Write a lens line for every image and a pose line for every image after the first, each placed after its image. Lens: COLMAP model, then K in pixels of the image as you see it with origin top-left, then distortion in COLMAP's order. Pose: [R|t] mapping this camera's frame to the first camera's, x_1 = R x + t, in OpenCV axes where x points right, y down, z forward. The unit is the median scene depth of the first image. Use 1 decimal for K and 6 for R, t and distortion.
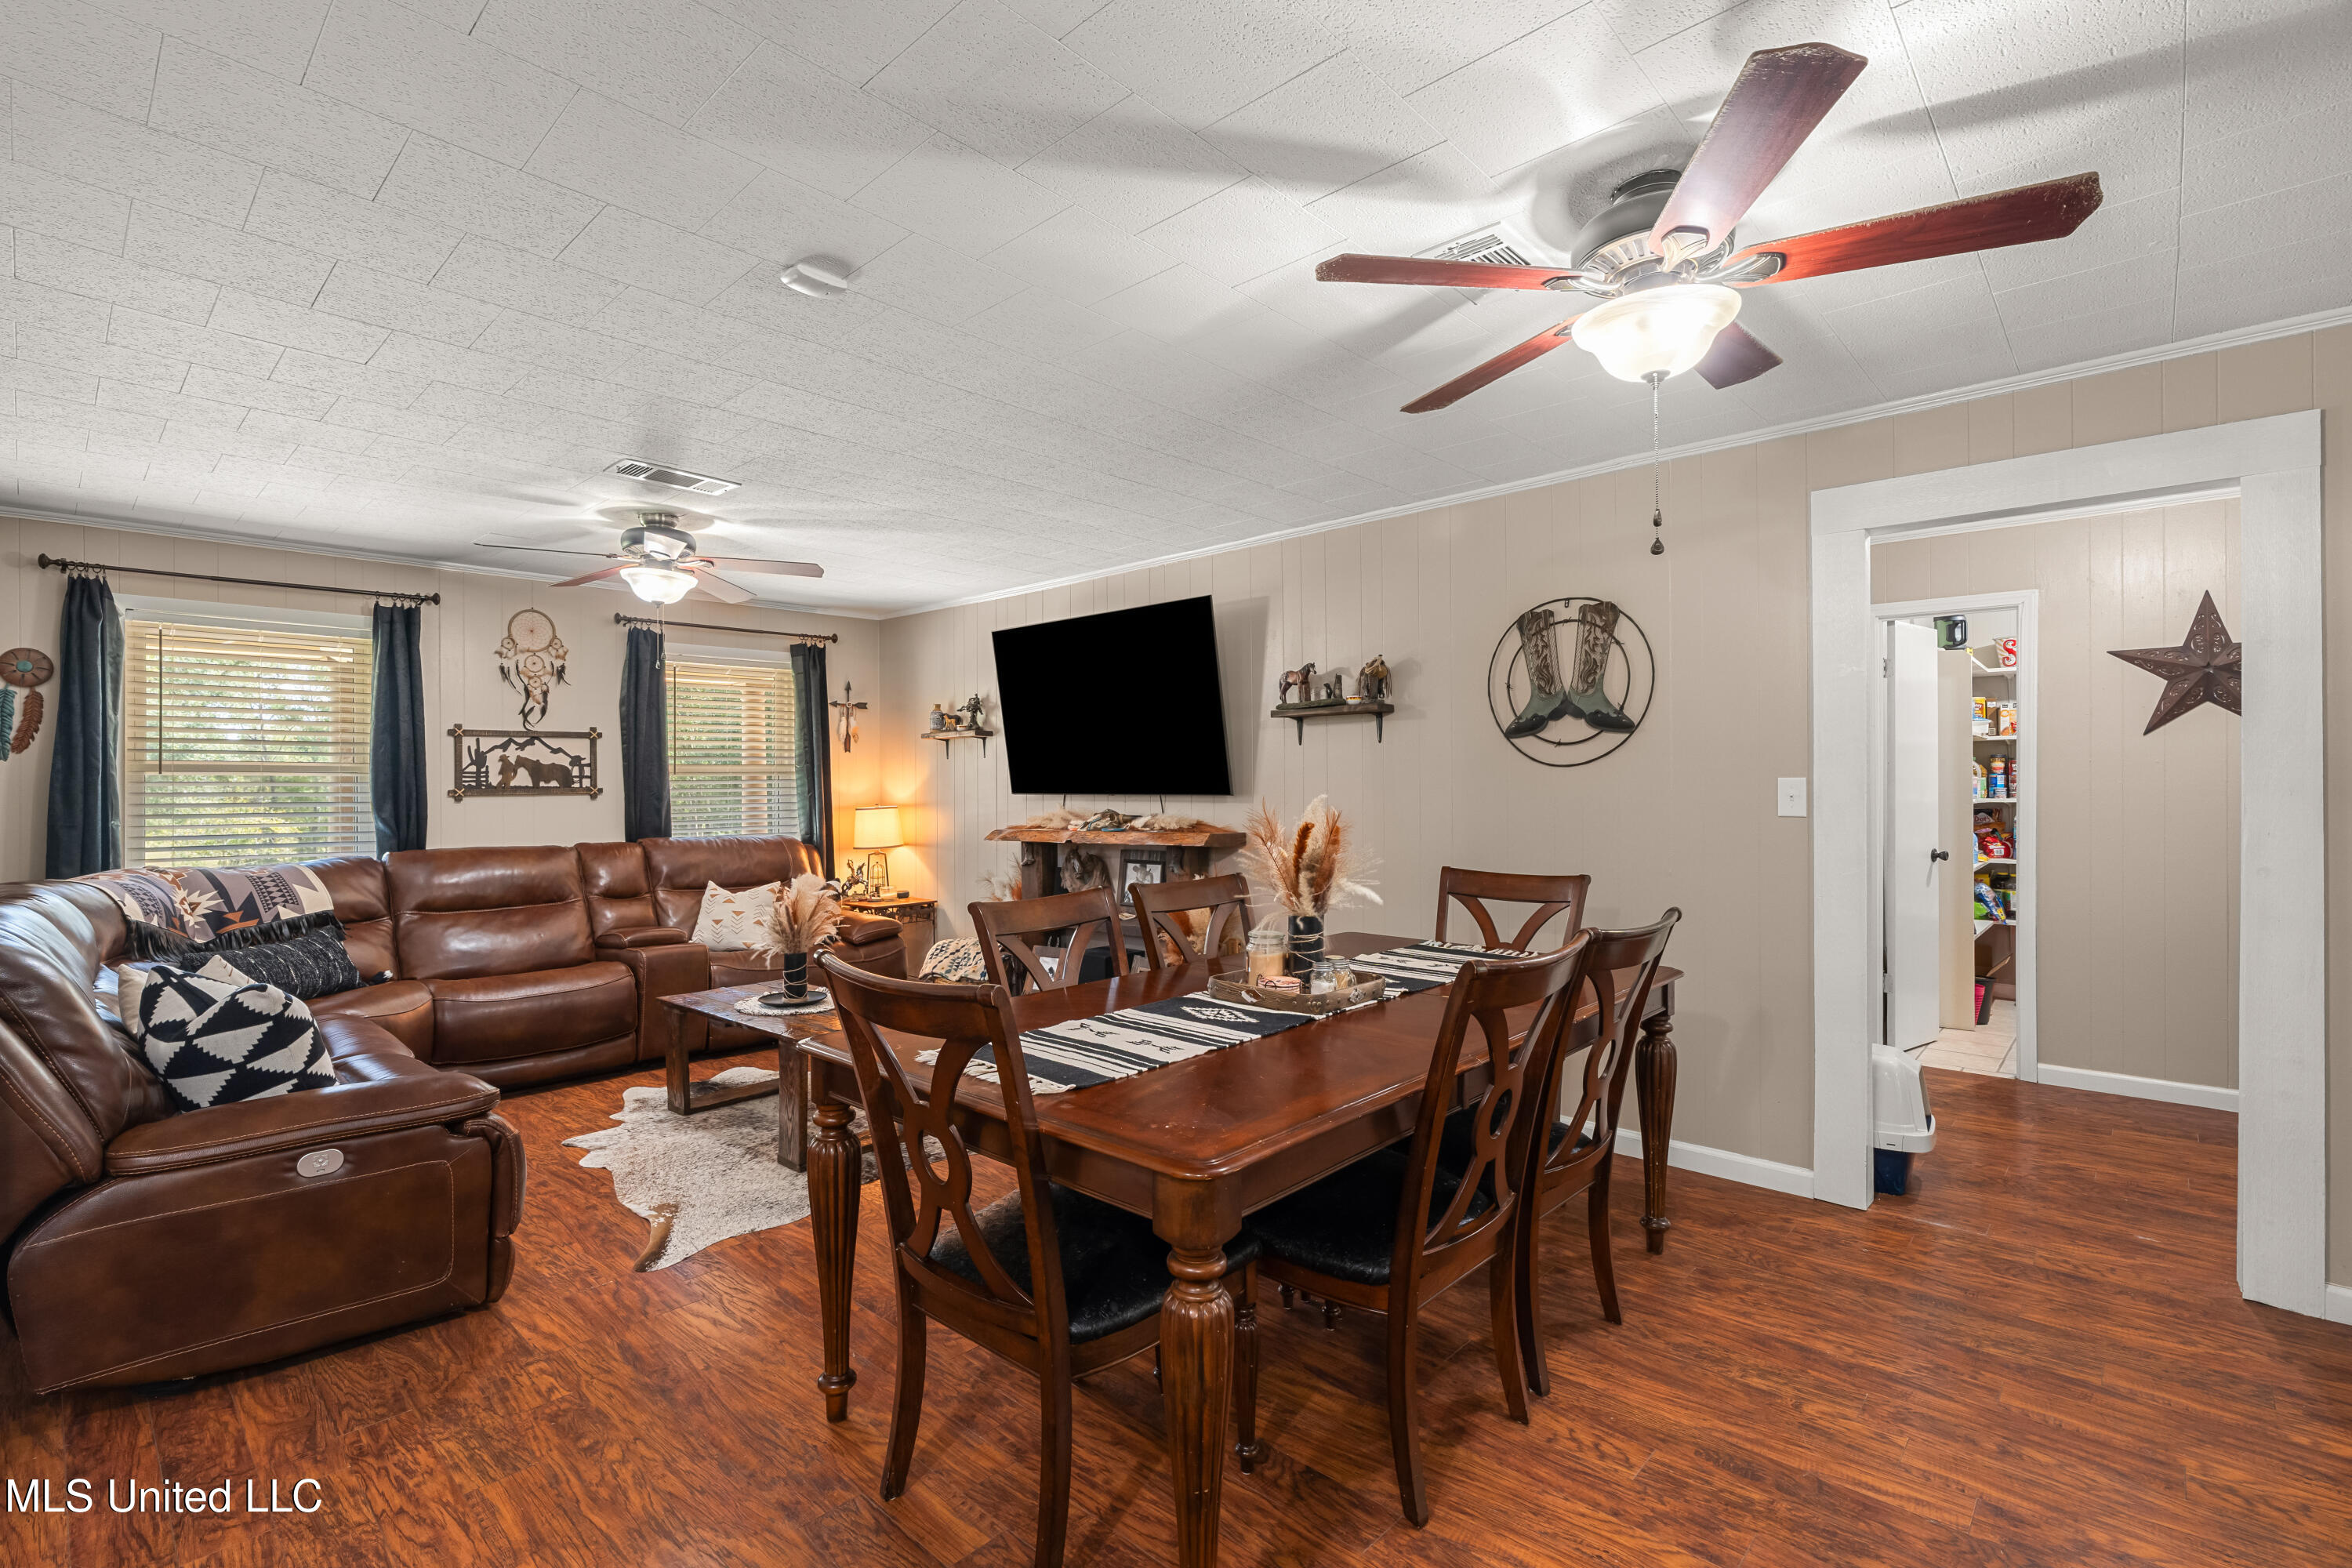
lens RADIAL K [[1057.9, 0, 1158.3], [0, 1057.9, 774.3], [0, 0, 1]] dist [-0.005850, 0.002074]
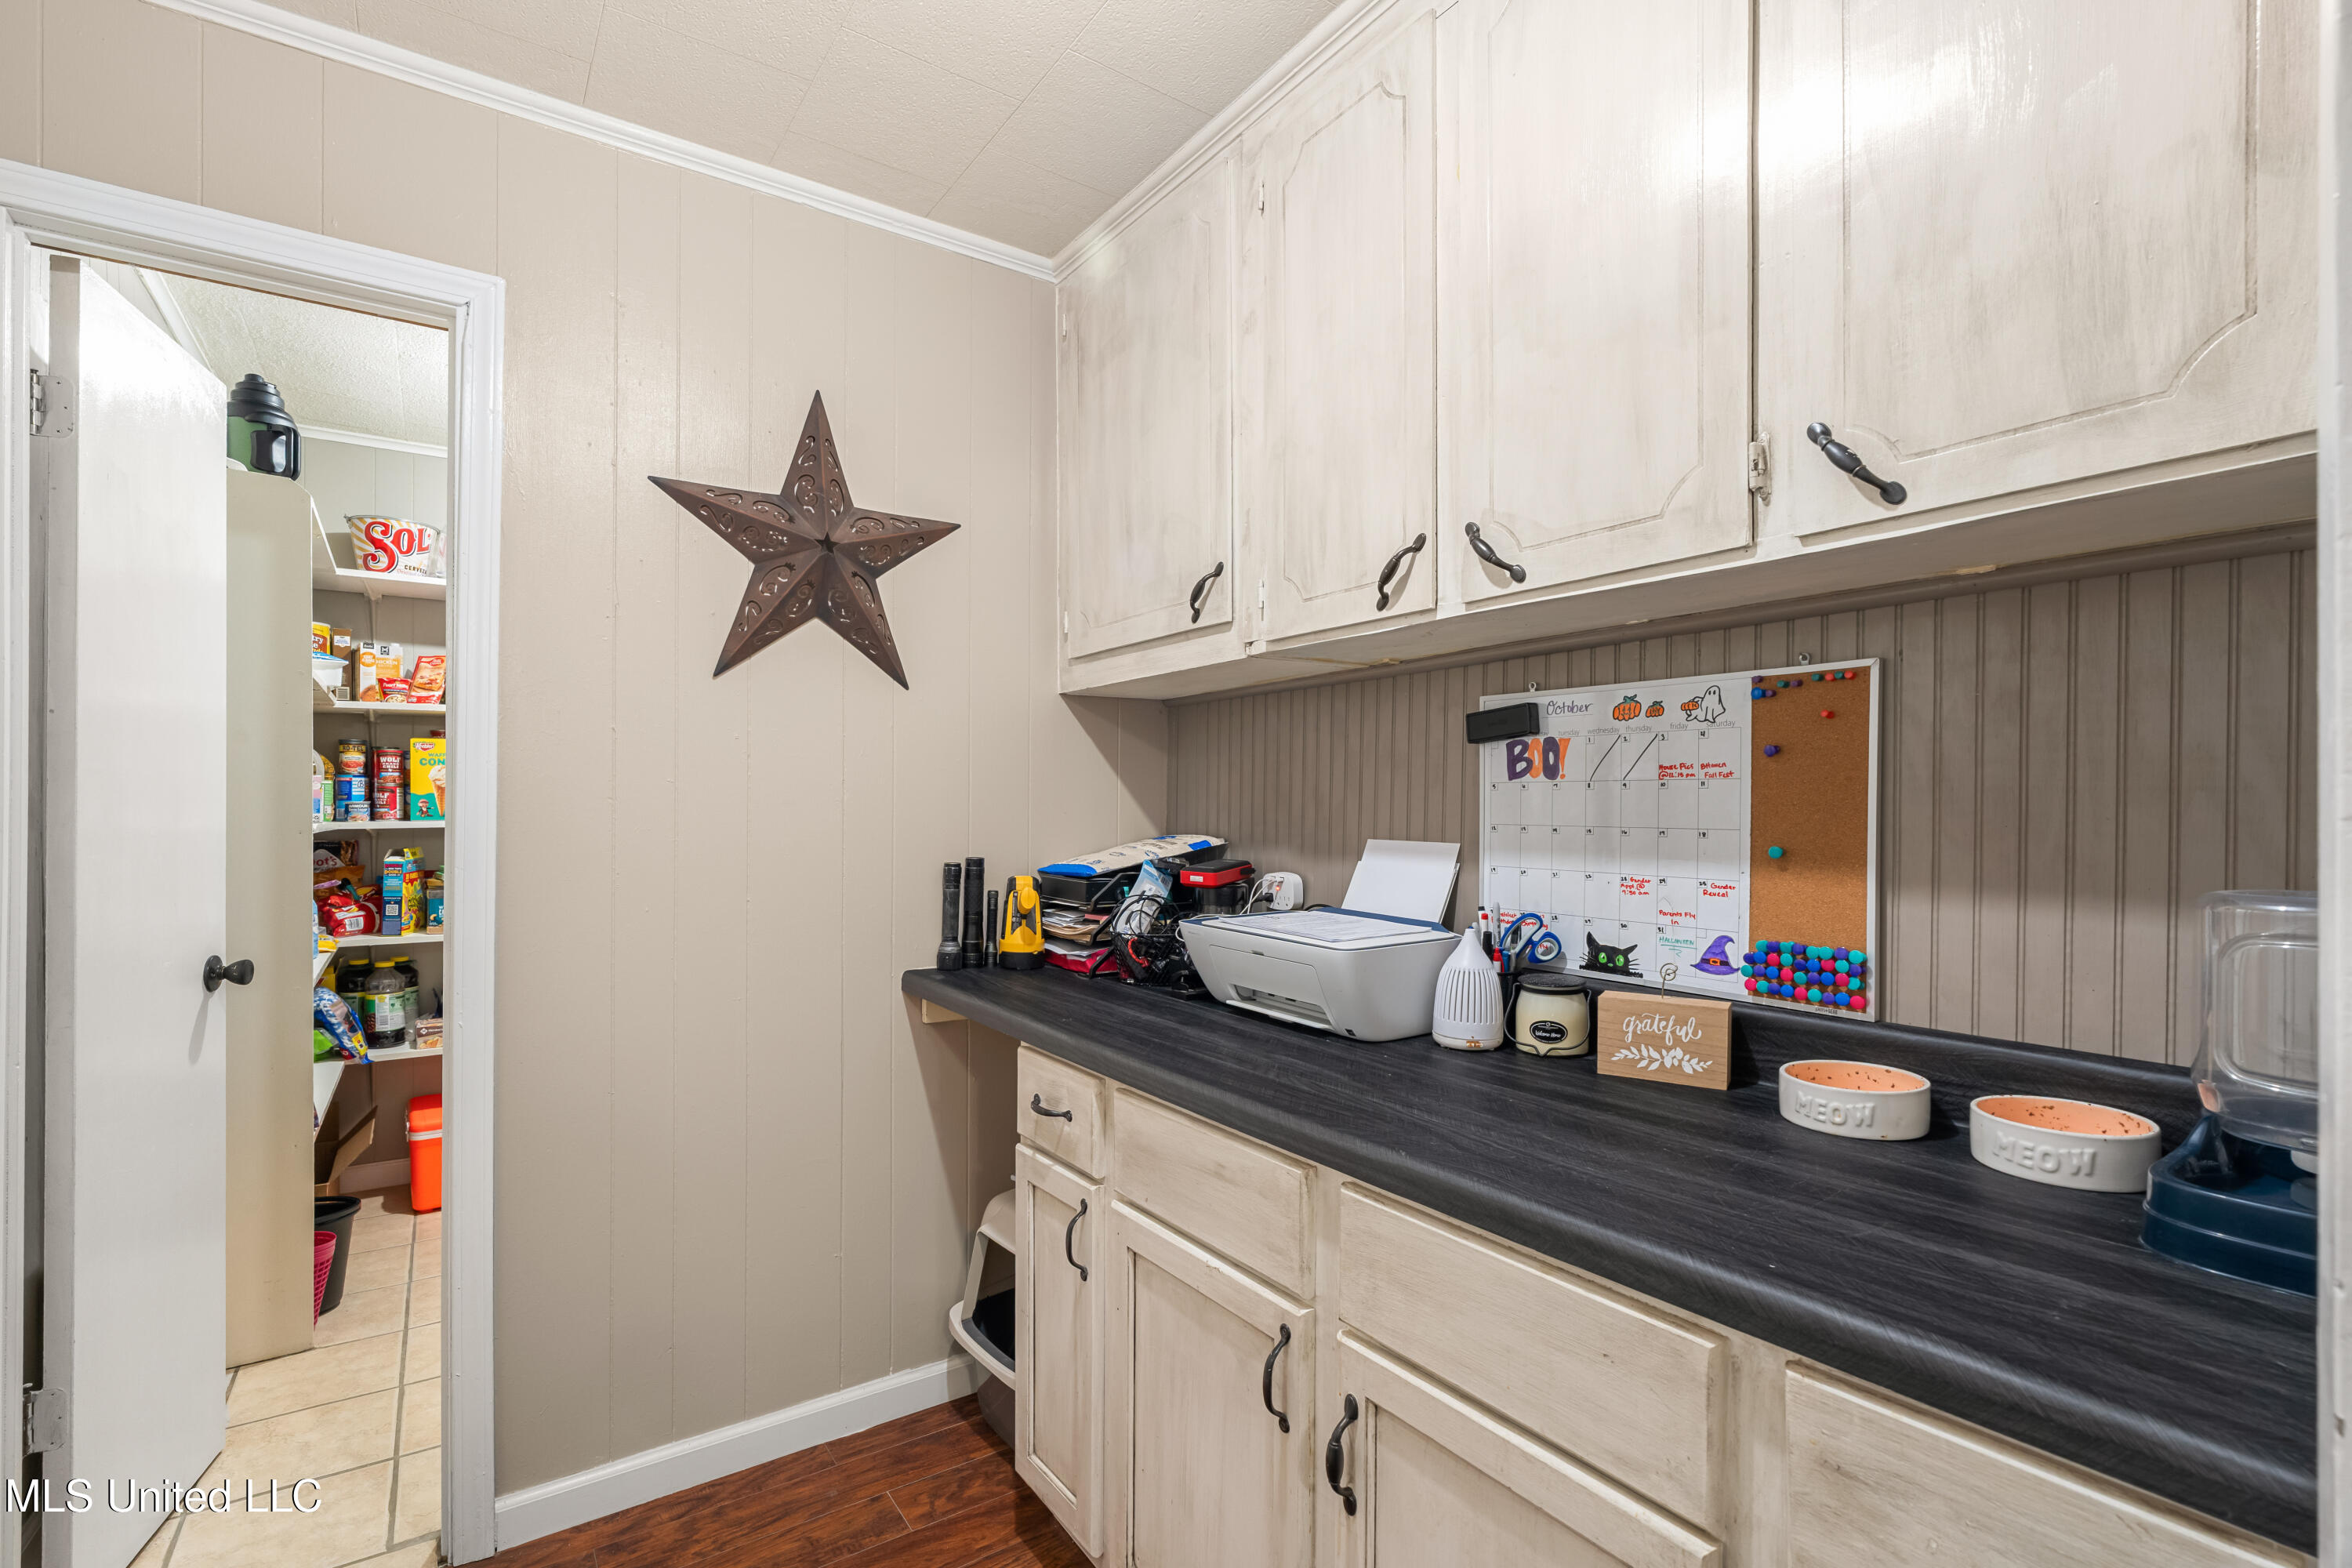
lens RADIAL K [[1057.9, 0, 1186.2], [0, 1057.9, 808.4], [0, 0, 1]] dist [-0.005850, 0.002074]
pose [[0.201824, -0.000728, 0.979422, 0.489849], [-0.007886, 0.999966, 0.002368, 0.015887], [-0.979390, -0.008202, 0.201811, 0.655107]]
